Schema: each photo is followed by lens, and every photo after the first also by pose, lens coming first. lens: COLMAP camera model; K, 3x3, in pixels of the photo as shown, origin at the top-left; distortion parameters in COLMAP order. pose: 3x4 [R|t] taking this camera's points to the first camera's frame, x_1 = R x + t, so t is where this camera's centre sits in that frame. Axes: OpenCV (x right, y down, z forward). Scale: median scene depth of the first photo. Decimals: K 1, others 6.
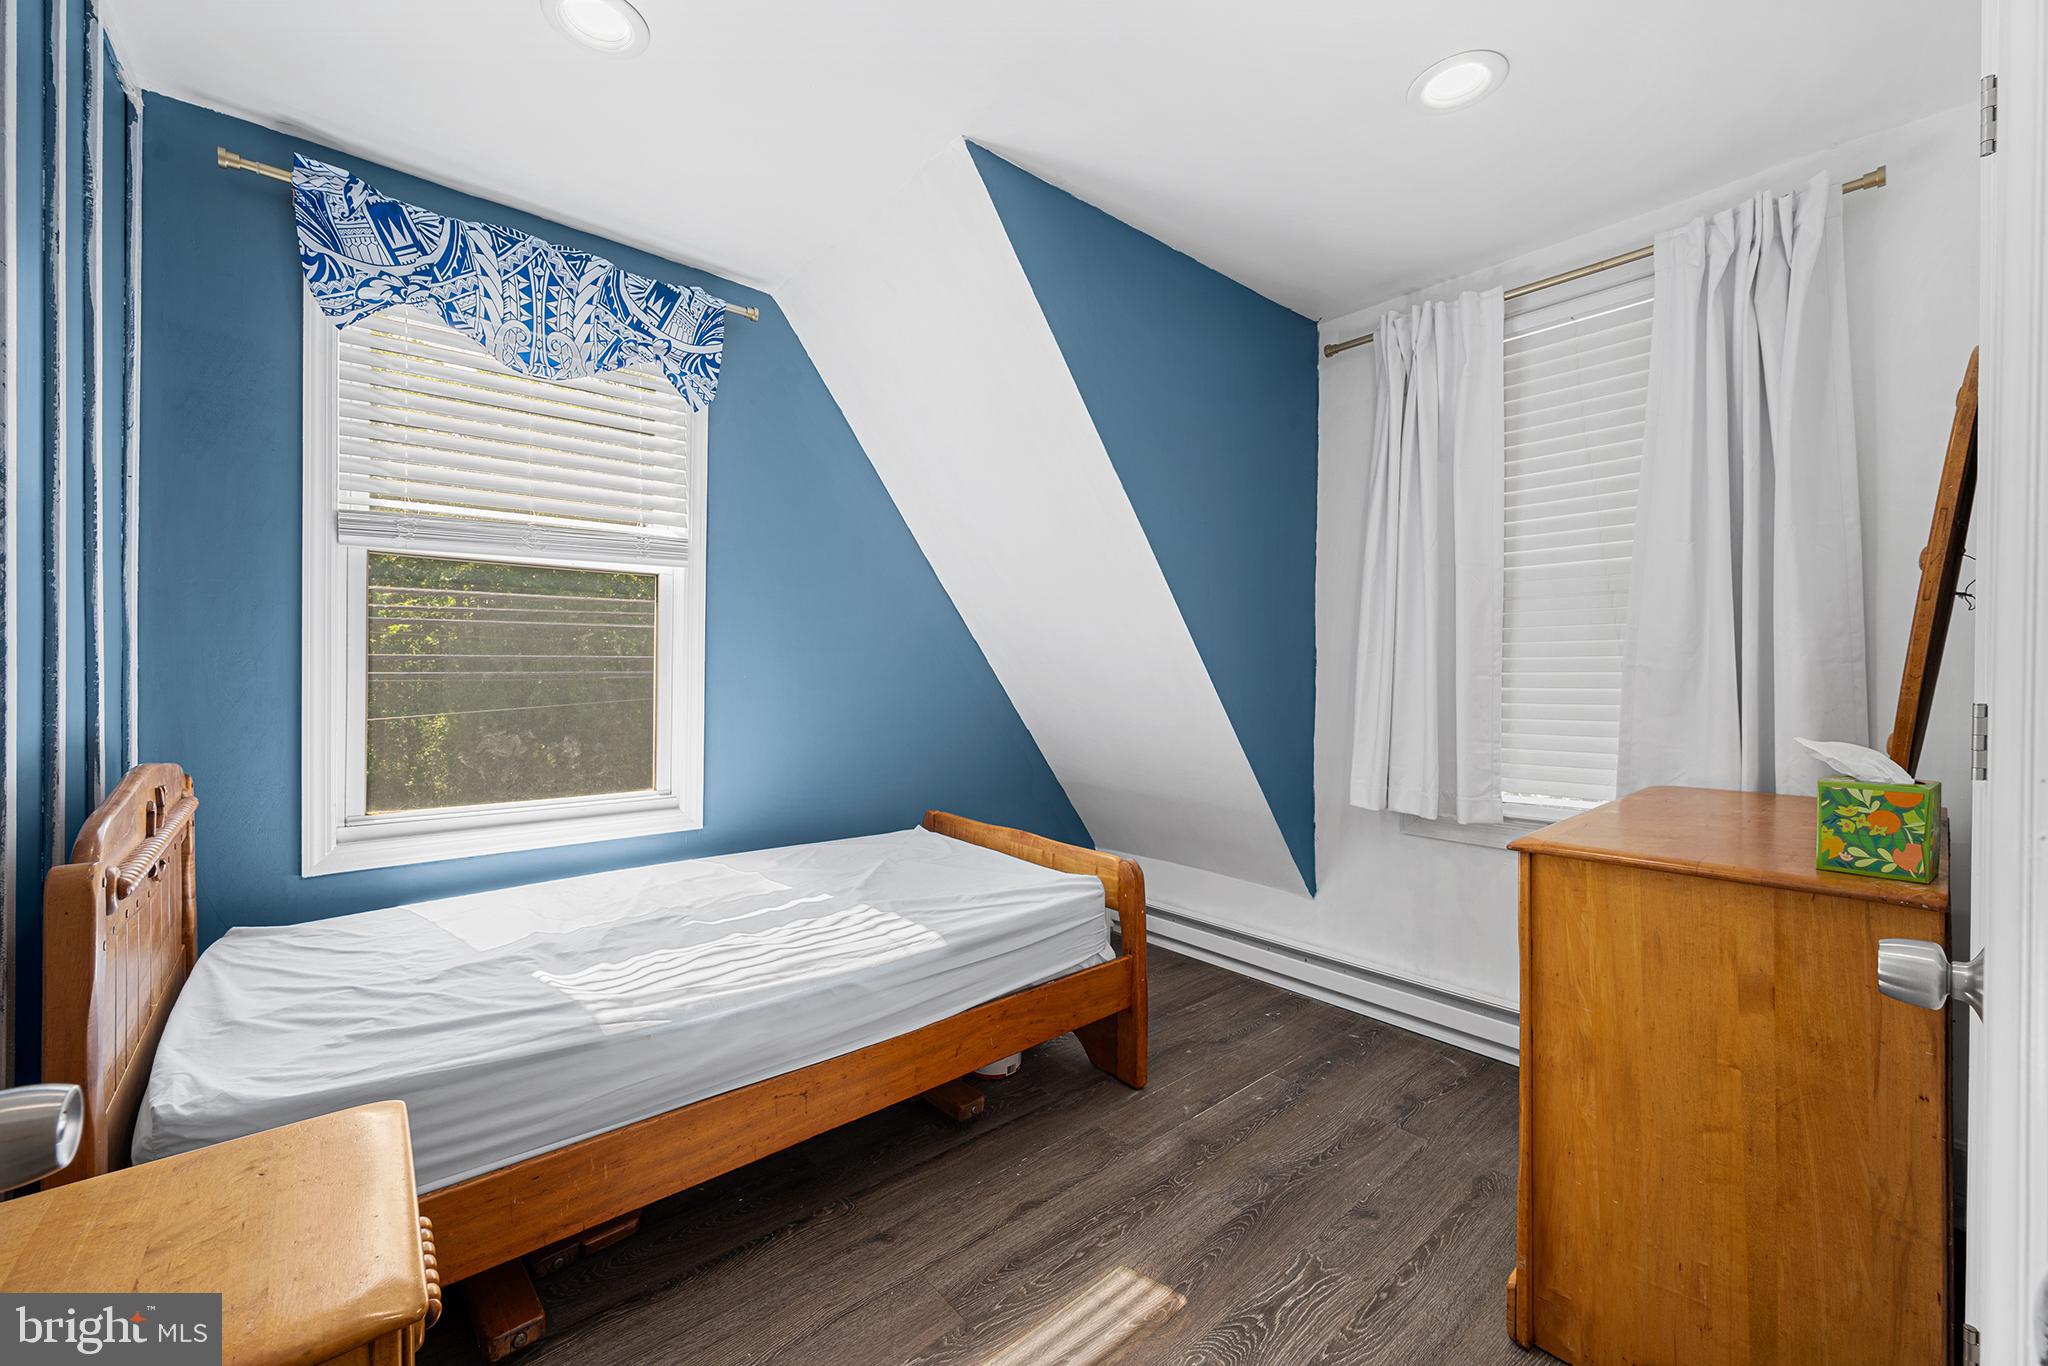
lens RADIAL K [[816.0, 0, 1020.1], [0, 816.0, 655.9], [0, 0, 1]] dist [-0.015998, 0.000030]
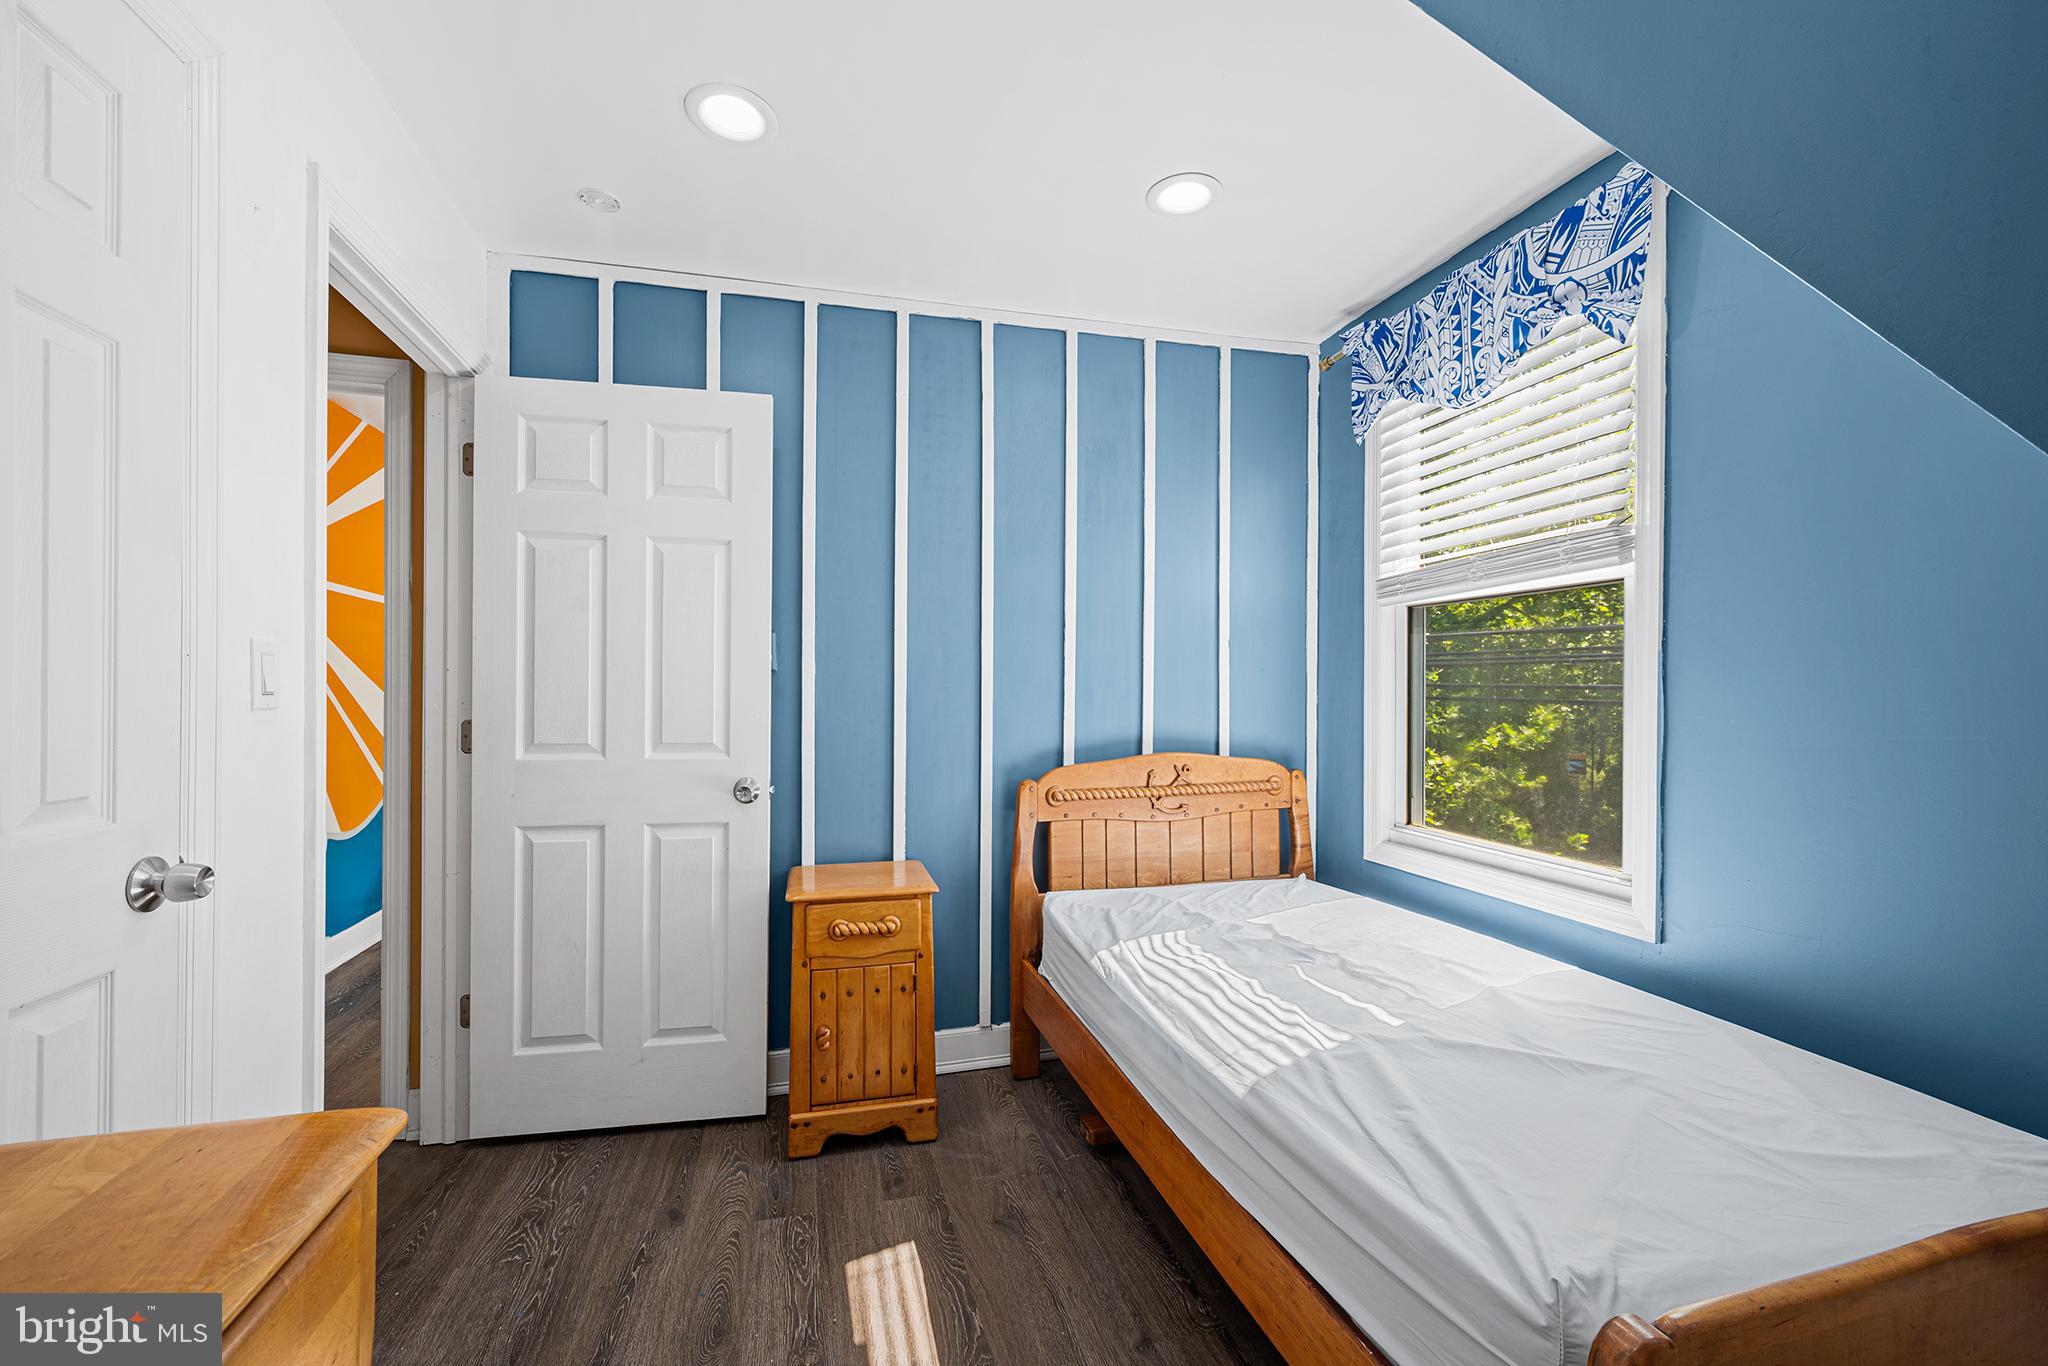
lens RADIAL K [[851.1, 0, 1024.0], [0, 851.1, 683.0], [0, 0, 1]] dist [-0.040827, -0.000006]
pose [[-0.452382, -0.023121, -0.891525, 0.555565], [0.003441, 0.999611, -0.027670, 0.015859], [0.891818, -0.015585, -0.452126, 1.010724]]
